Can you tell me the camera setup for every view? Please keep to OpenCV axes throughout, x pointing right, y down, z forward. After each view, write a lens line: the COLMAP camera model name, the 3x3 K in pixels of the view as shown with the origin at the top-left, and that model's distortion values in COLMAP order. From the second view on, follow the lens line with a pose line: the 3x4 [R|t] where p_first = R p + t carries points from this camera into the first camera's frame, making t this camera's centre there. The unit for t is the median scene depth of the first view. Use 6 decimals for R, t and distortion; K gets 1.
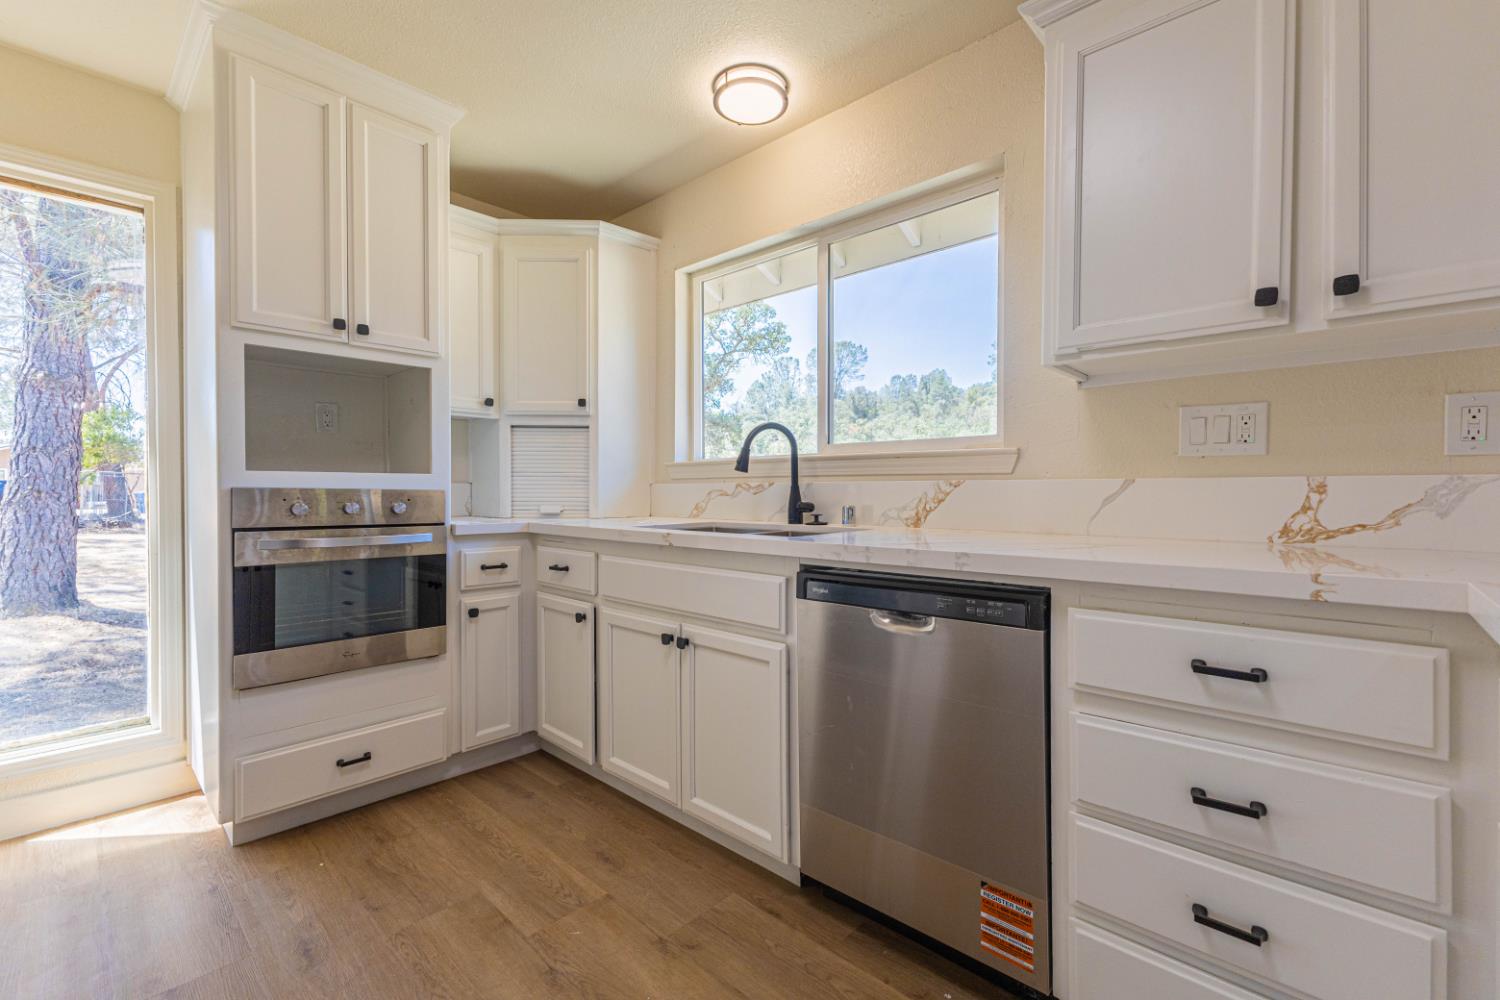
lens RADIAL K [[644.8, 0, 751.7], [0, 644.8, 494.4], [0, 0, 1]] dist [0.008227, -0.000763]
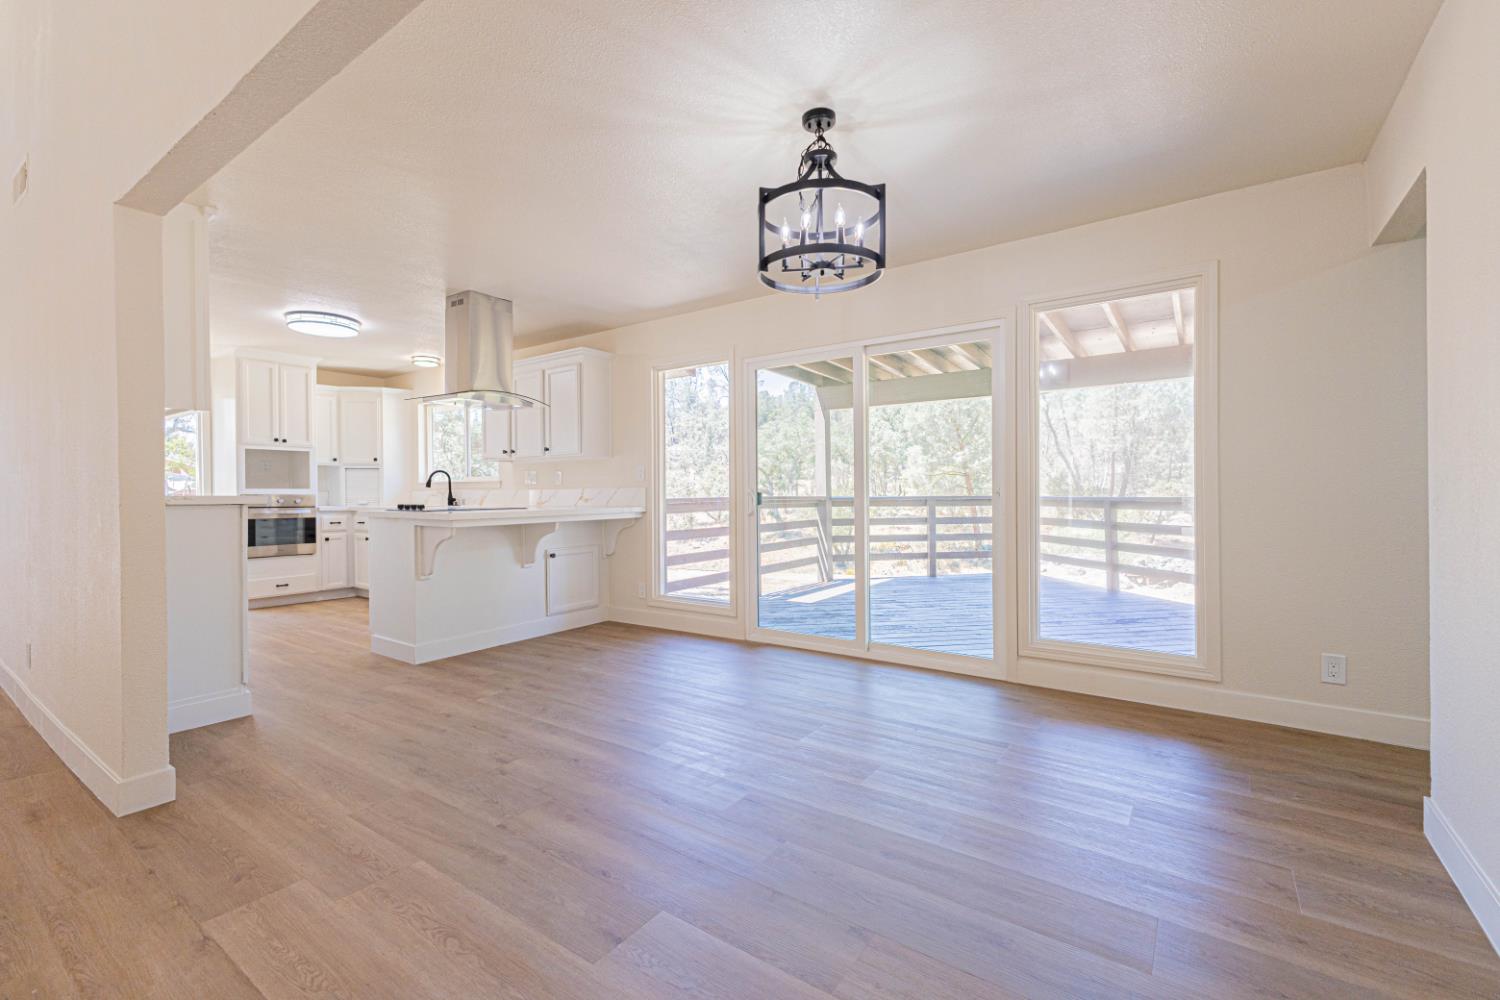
lens RADIAL K [[644.8, 0, 759.5], [0, 644.8, 493.6], [0, 0, 1]] dist [0.008227, -0.000763]
pose [[0.989246, -0.008227, 0.146026, 1.061087], [0.008871, 0.999954, -0.003760, 0.017537], [-0.145989, 0.005015, 0.989274, -2.138278]]
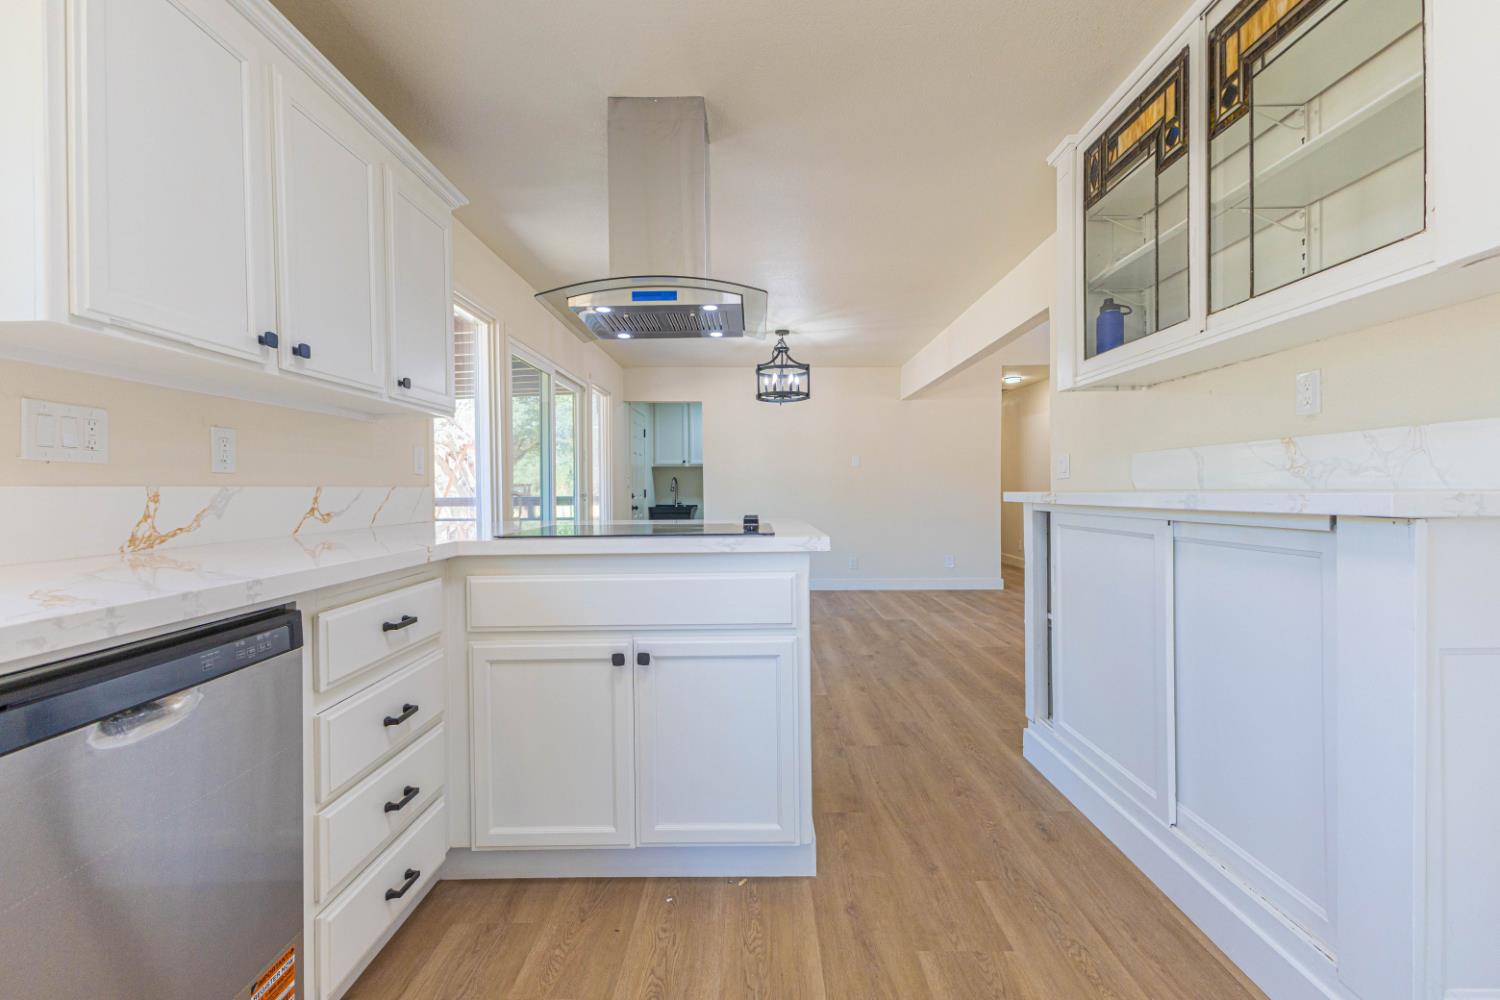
lens RADIAL K [[644.8, 0, 752.1], [0, 644.8, 496.4], [0, 0, 1]] dist [0.008227, -0.000763]
pose [[-0.680978, -0.001875, 0.732302, -0.391431], [0.013809, 0.999786, 0.015401, -0.009346], [-0.732174, 0.020600, -0.680806, 0.642573]]
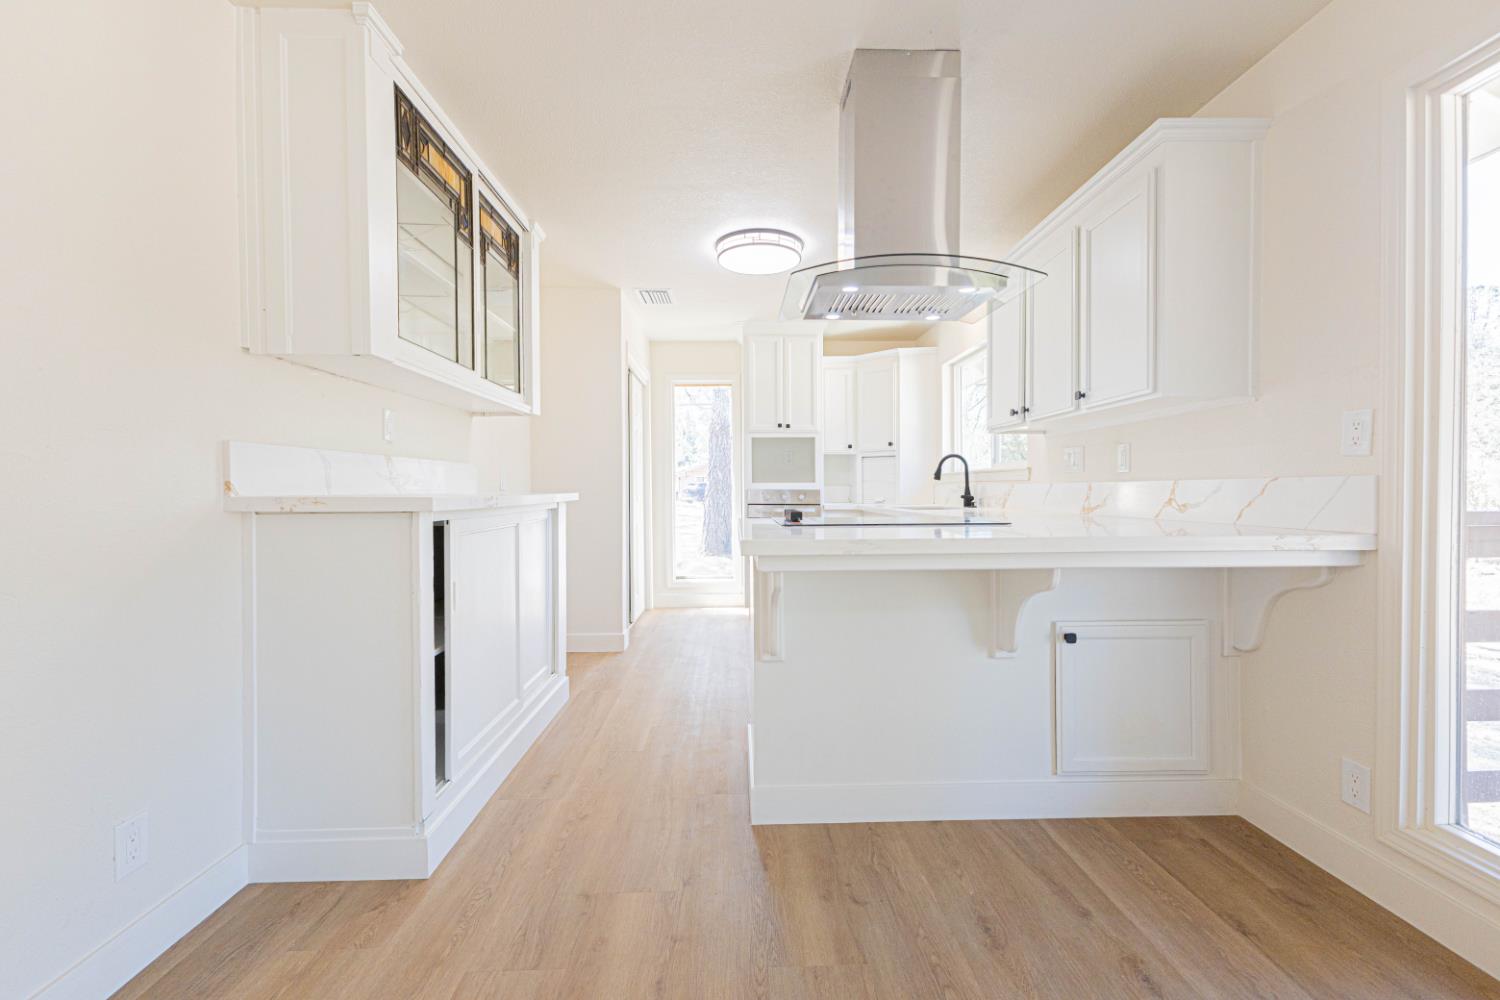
lens RADIAL K [[644.8, 0, 746.5], [0, 644.8, 497.5], [0, 0, 1]] dist [0.008227, -0.000763]
pose [[0.697551, 0.005654, -0.716513, 1.025858], [0.001001, 0.999960, 0.008865, 0.001207], [0.716534, -0.006901, 0.697518, -0.820494]]
